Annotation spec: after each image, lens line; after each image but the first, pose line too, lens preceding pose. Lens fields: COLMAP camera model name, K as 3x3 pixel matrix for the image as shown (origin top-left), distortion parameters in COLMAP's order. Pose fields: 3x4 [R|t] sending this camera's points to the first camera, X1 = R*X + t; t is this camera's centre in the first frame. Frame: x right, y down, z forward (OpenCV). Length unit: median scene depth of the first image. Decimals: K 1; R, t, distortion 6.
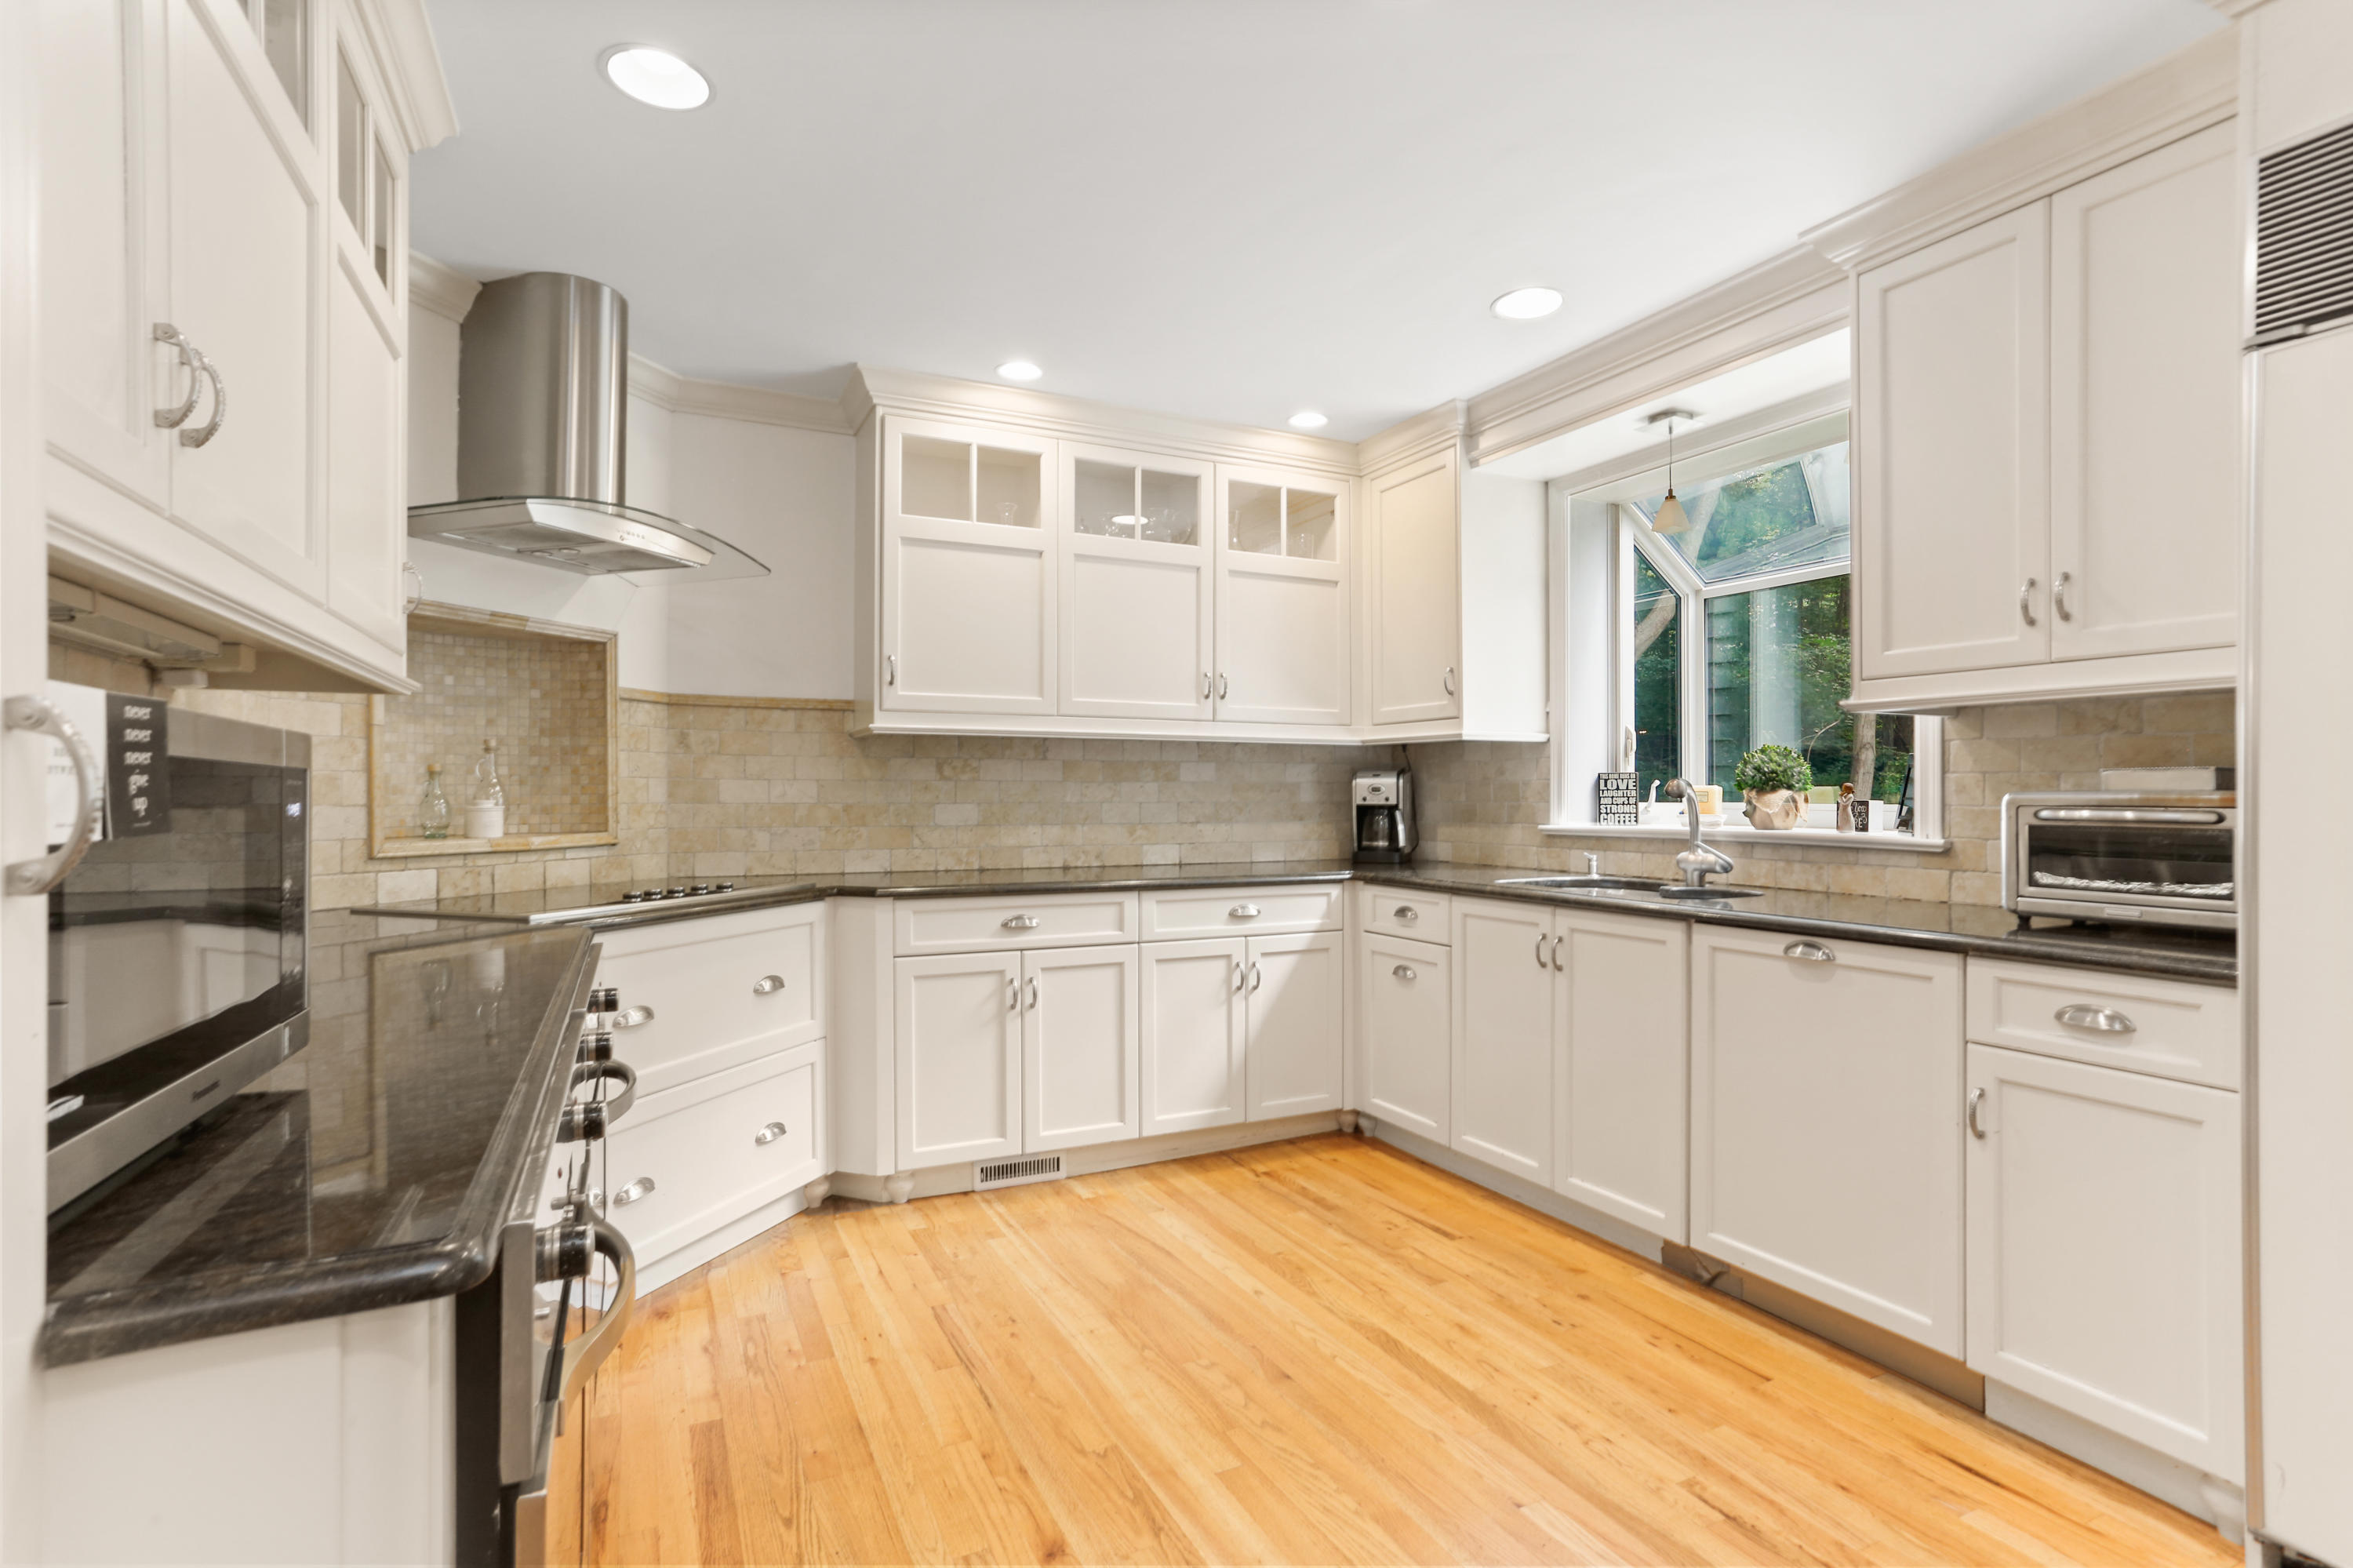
lens RADIAL K [[1130.2, 0, 1178.3], [0, 1130.2, 792.1], [0, 0, 1]] dist [-0.050176, 0.030022]
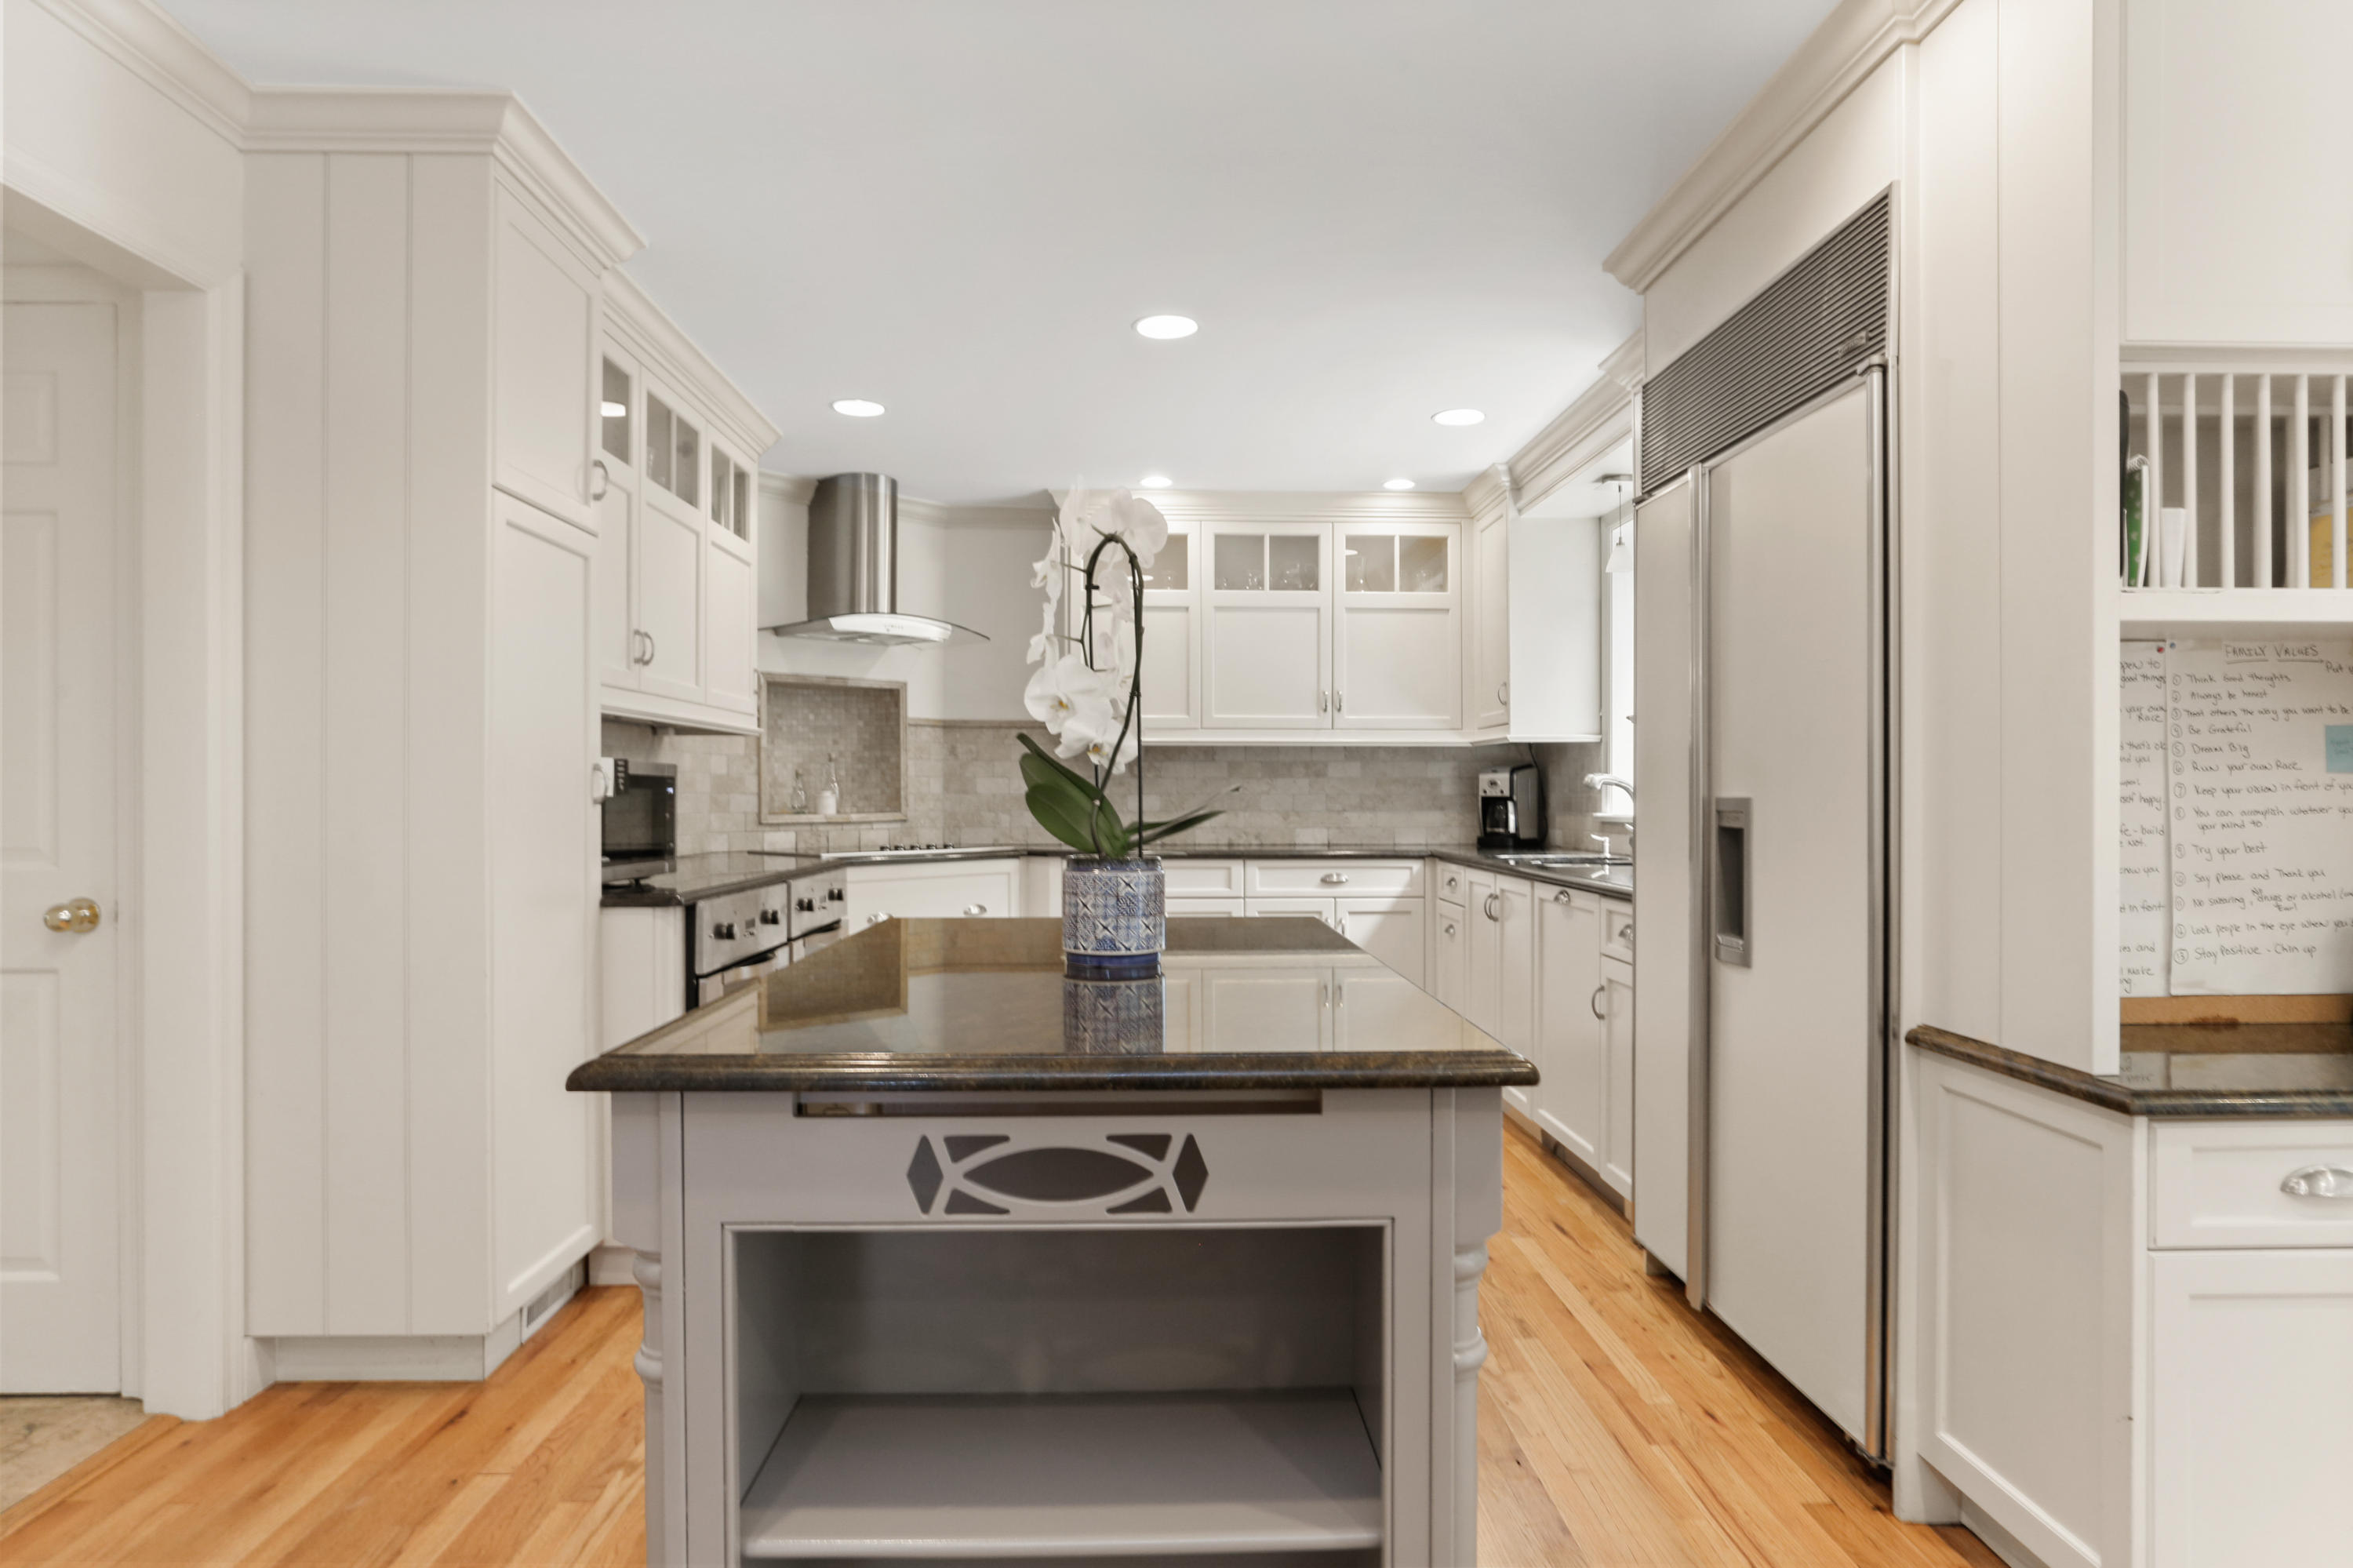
lens RADIAL K [[1336.4, 0, 1176.5], [0, 1336.4, 784.0], [0, 0, 1]] dist [-0.014346, 0.001239]
pose [[0.914296, -0.002950, -0.405037, 0.540096], [0.001420, 0.999991, -0.004076, 0.004515], [0.405045, 0.003152, 0.914291, -0.490281]]
